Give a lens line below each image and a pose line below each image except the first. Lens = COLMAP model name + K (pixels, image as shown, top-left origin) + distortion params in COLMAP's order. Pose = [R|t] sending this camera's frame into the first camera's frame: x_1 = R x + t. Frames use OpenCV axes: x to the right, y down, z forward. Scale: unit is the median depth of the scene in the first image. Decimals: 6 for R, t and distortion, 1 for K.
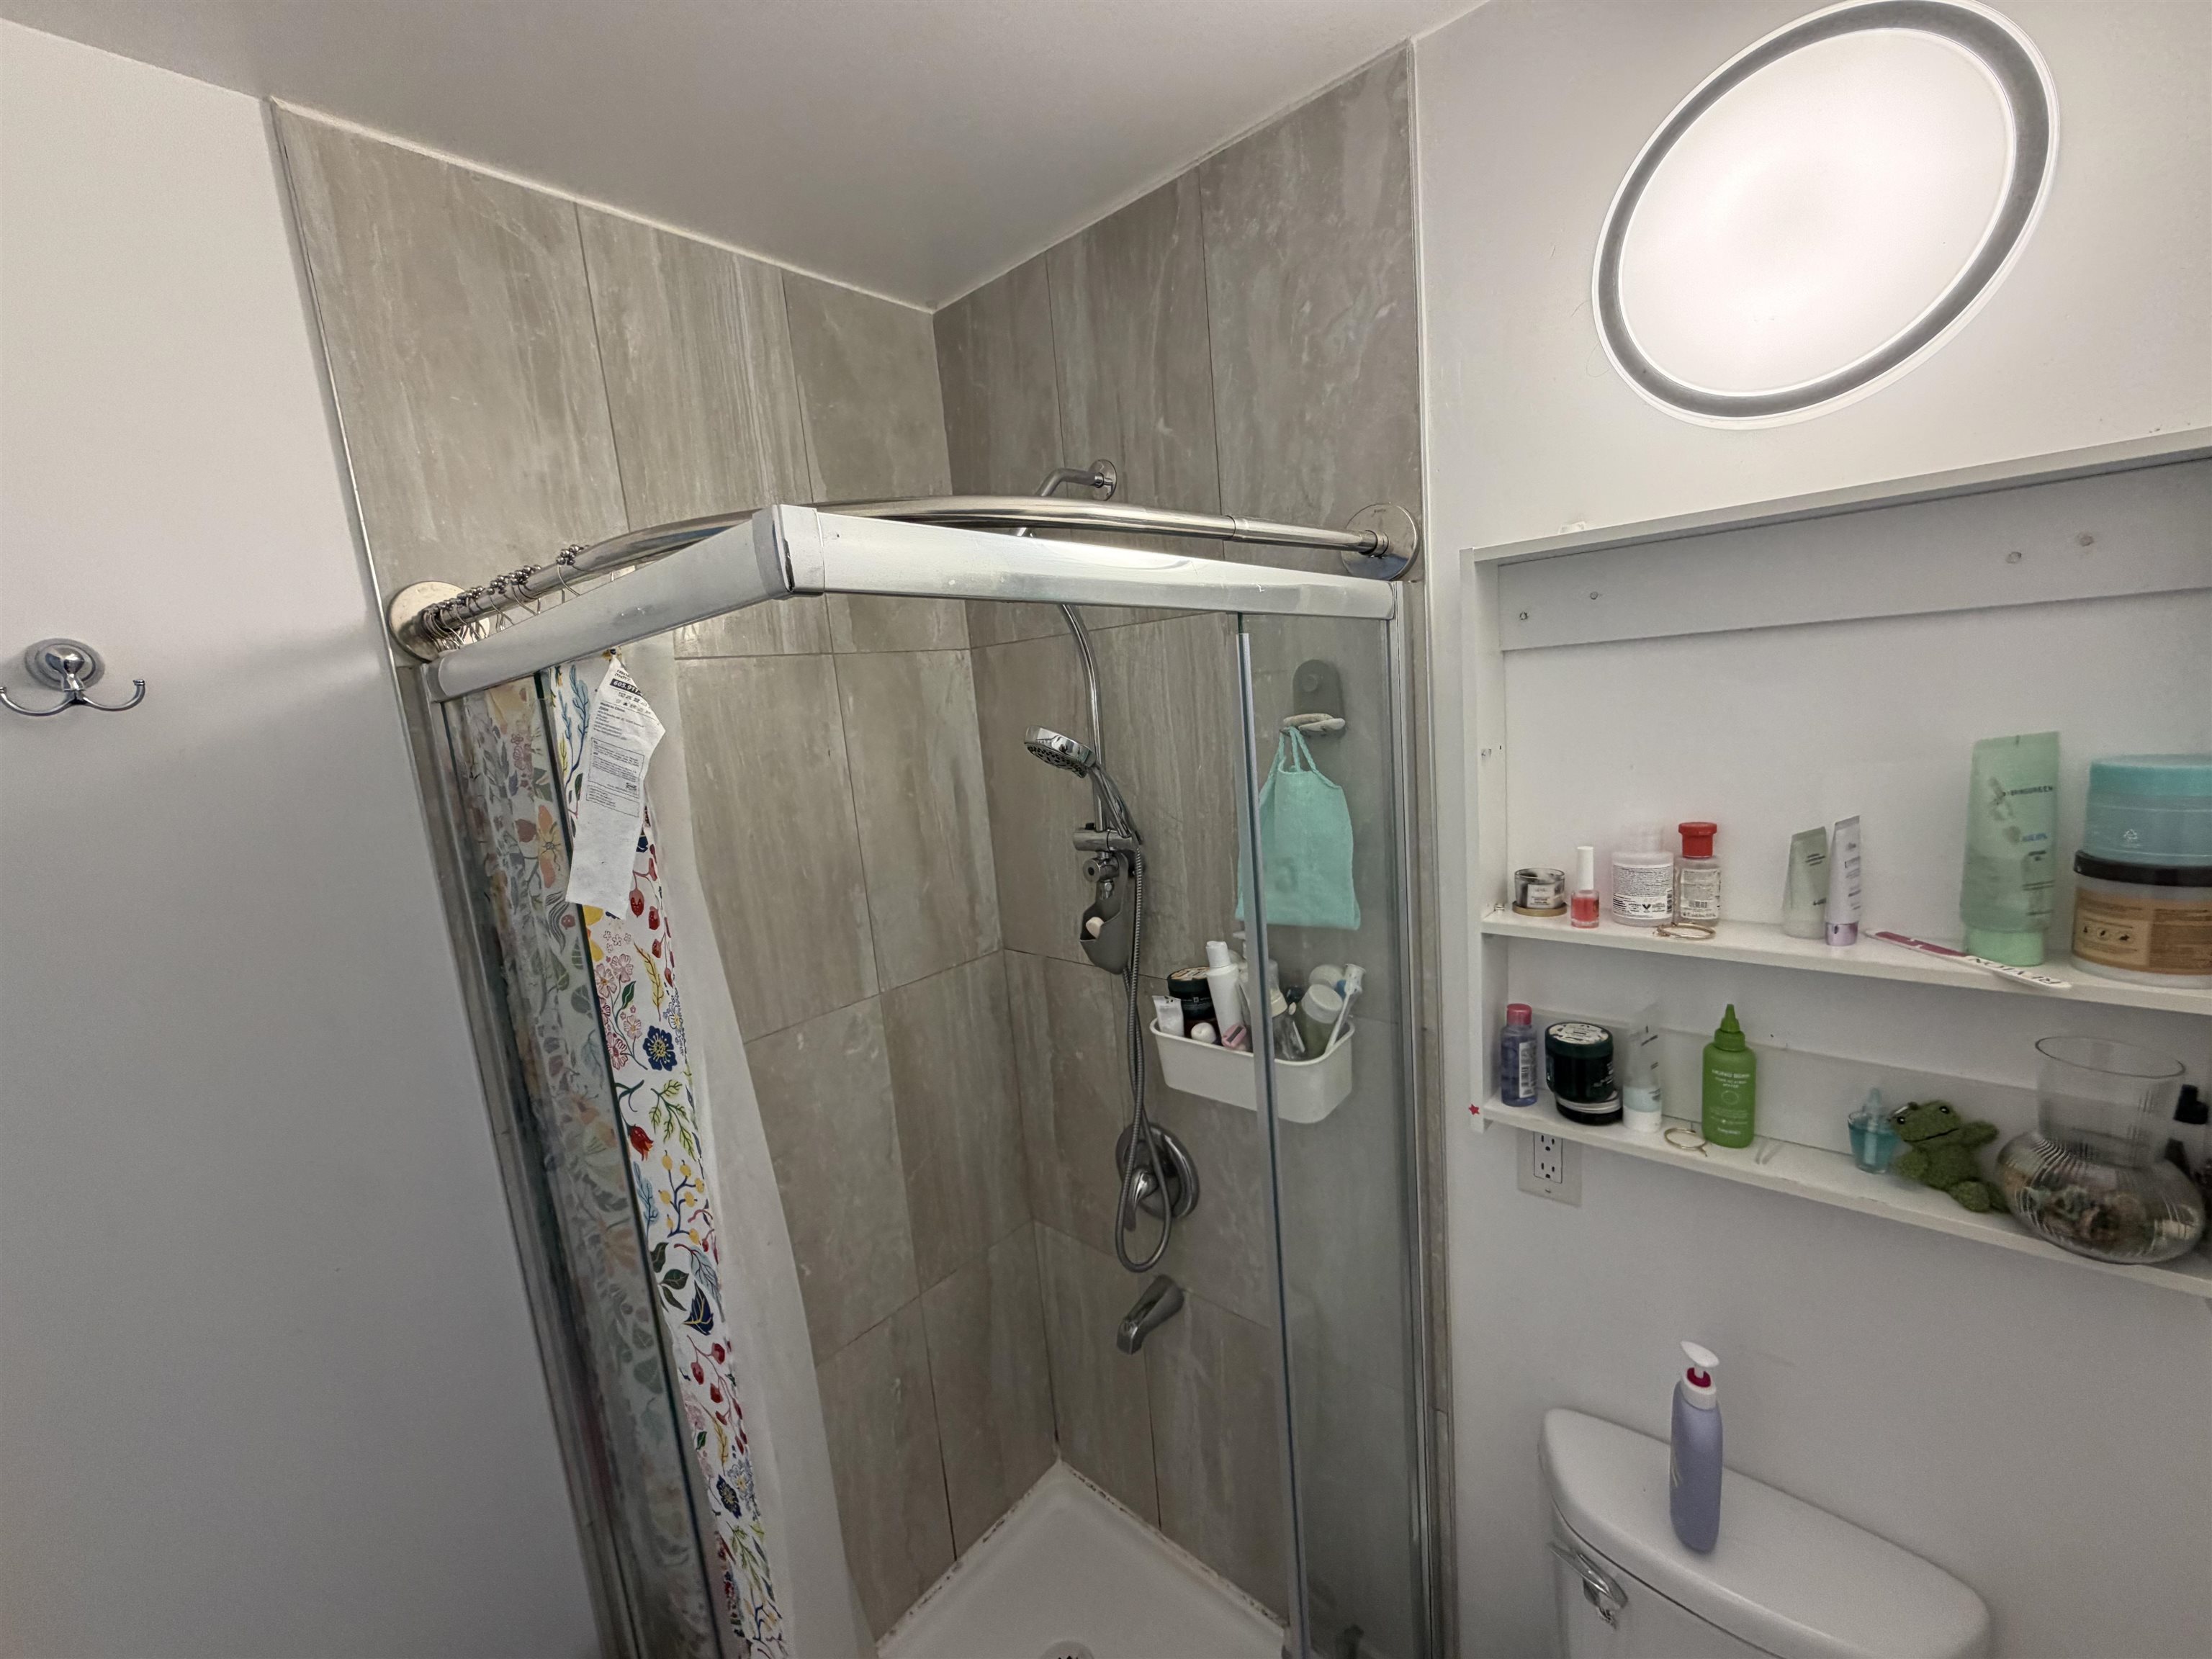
lens RADIAL K [[894.6, 0, 1107.2], [0, 894.6, 832.7], [0, 0, 1]] dist [-0.003062, 0.000026]
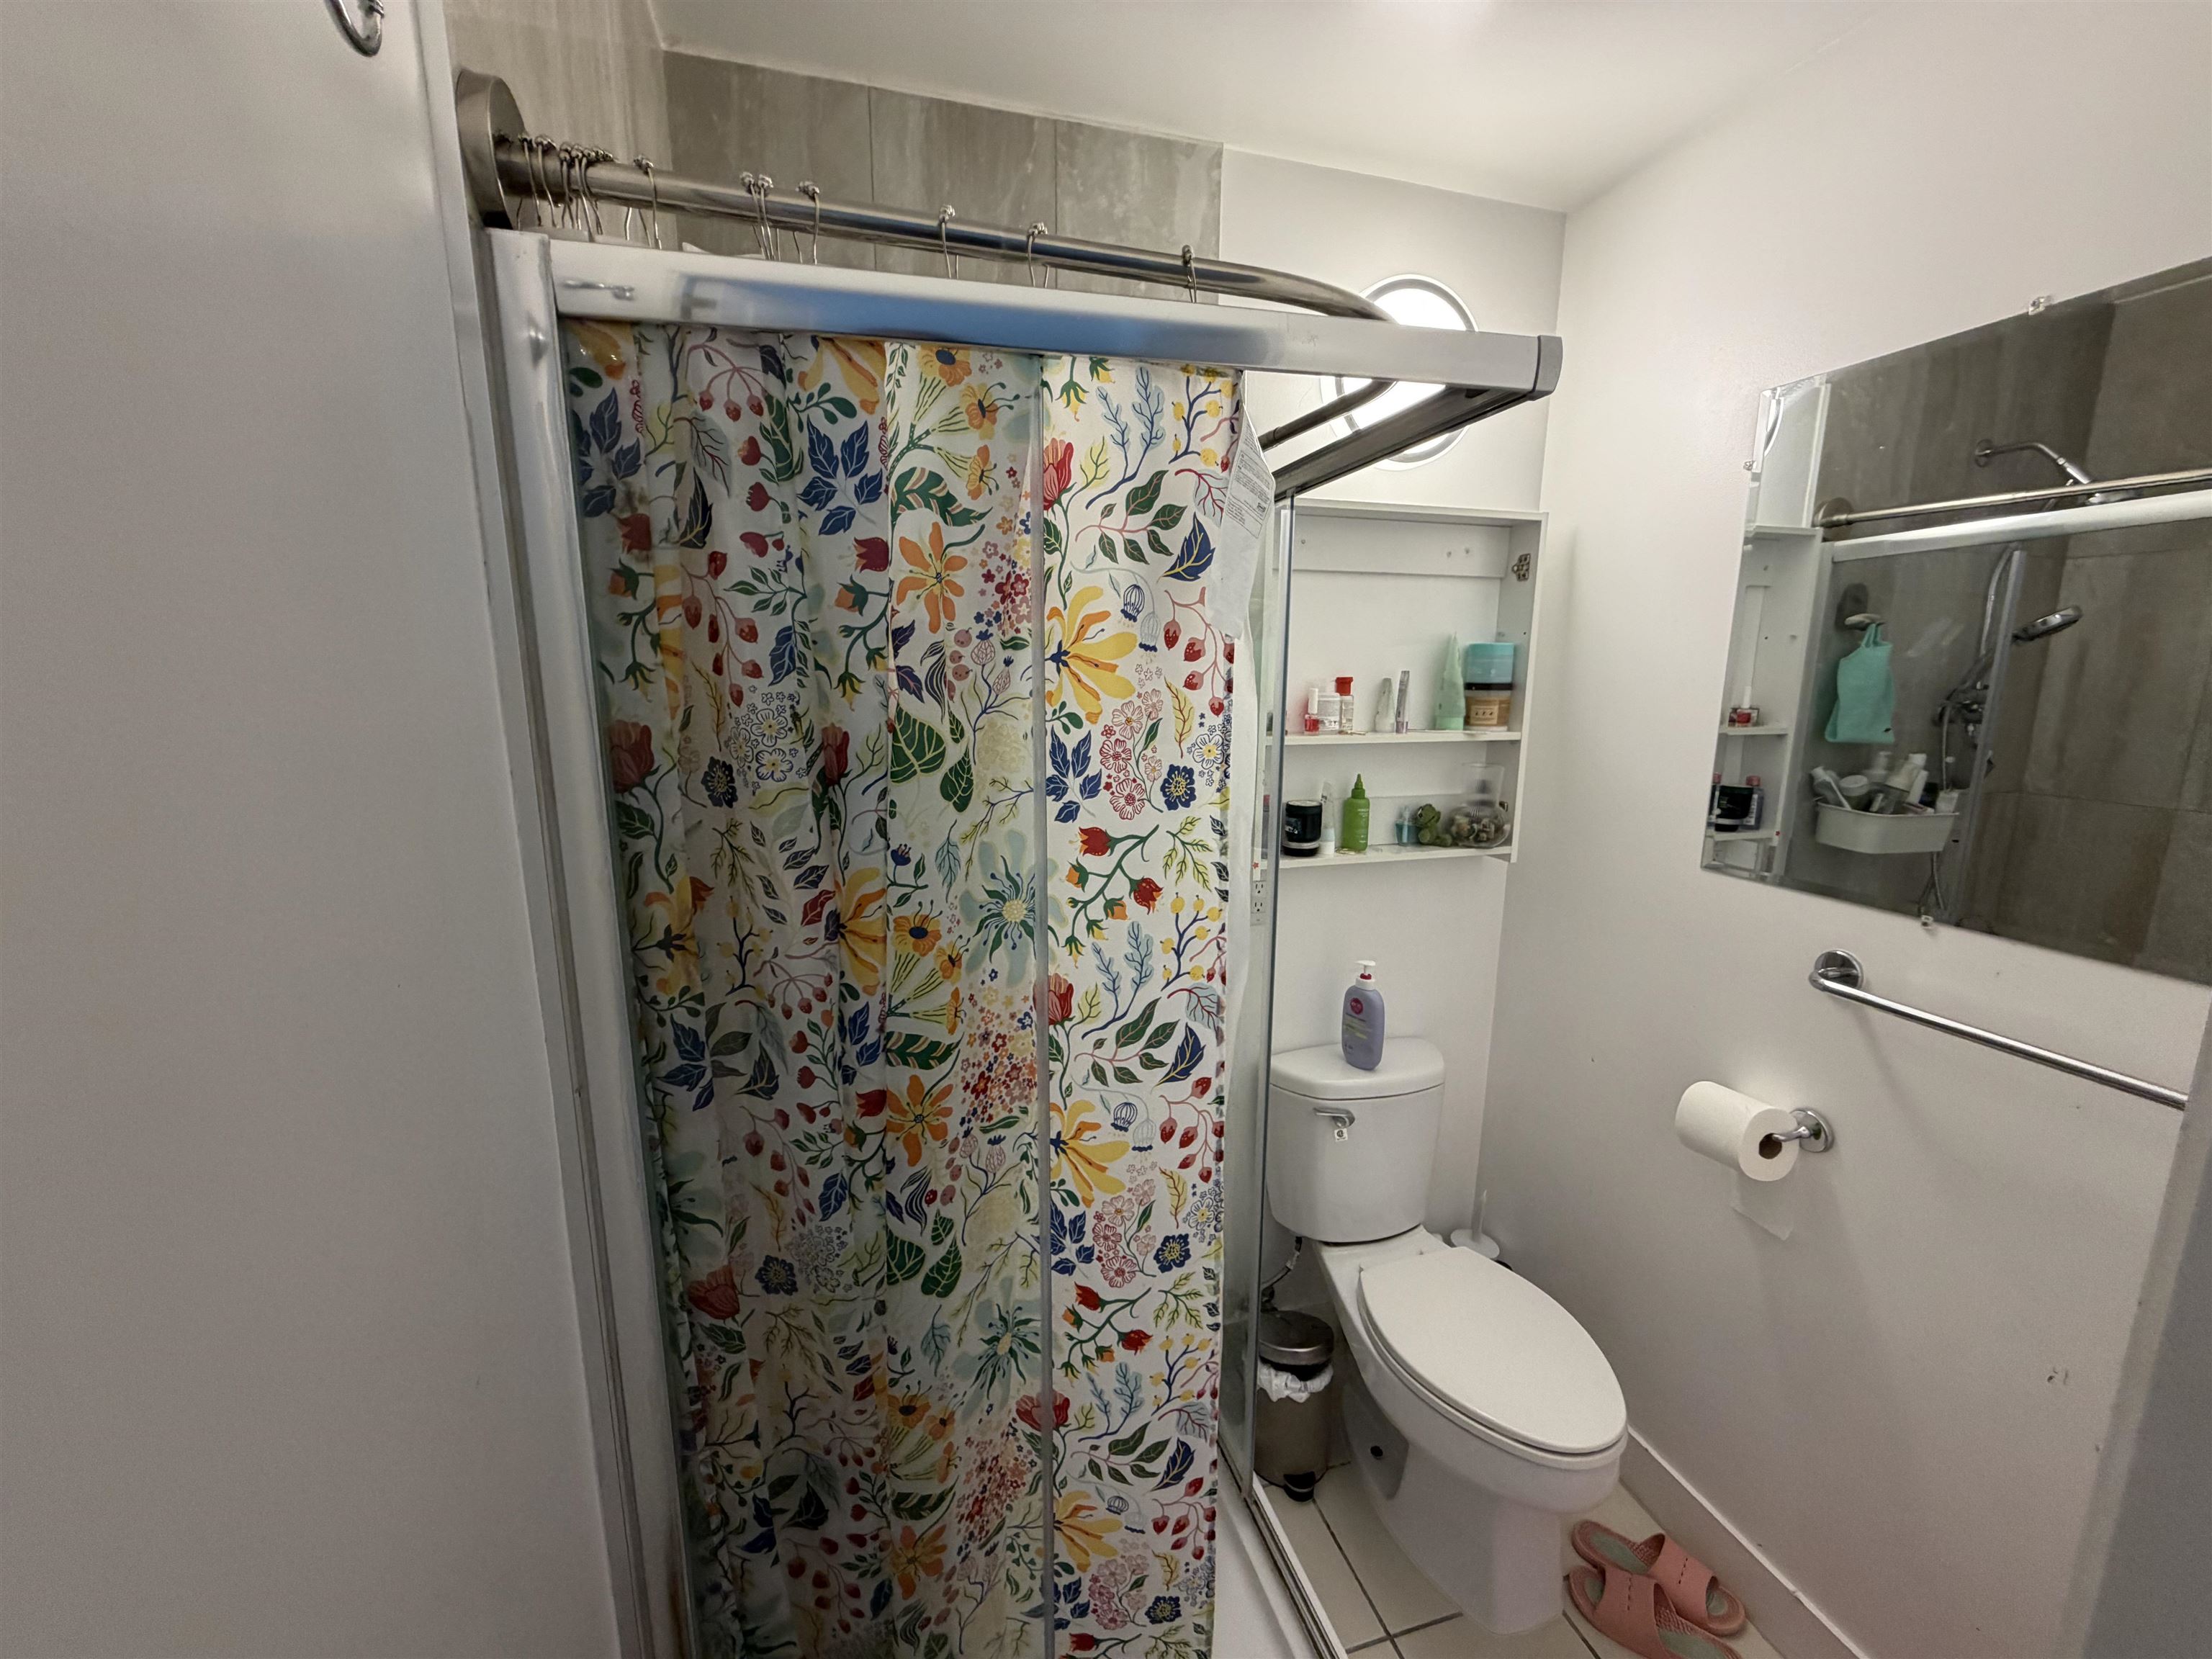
lens RADIAL K [[894.6, 0, 1106.3], [0, 894.6, 837.9], [0, 0, 1]] dist [-0.003062, 0.000026]
pose [[0.523425, -0.072343, 0.848995, -1.202709], [0.086734, 0.995737, 0.031374, 0.224206], [-0.847646, 0.057215, 0.527469, 0.470328]]
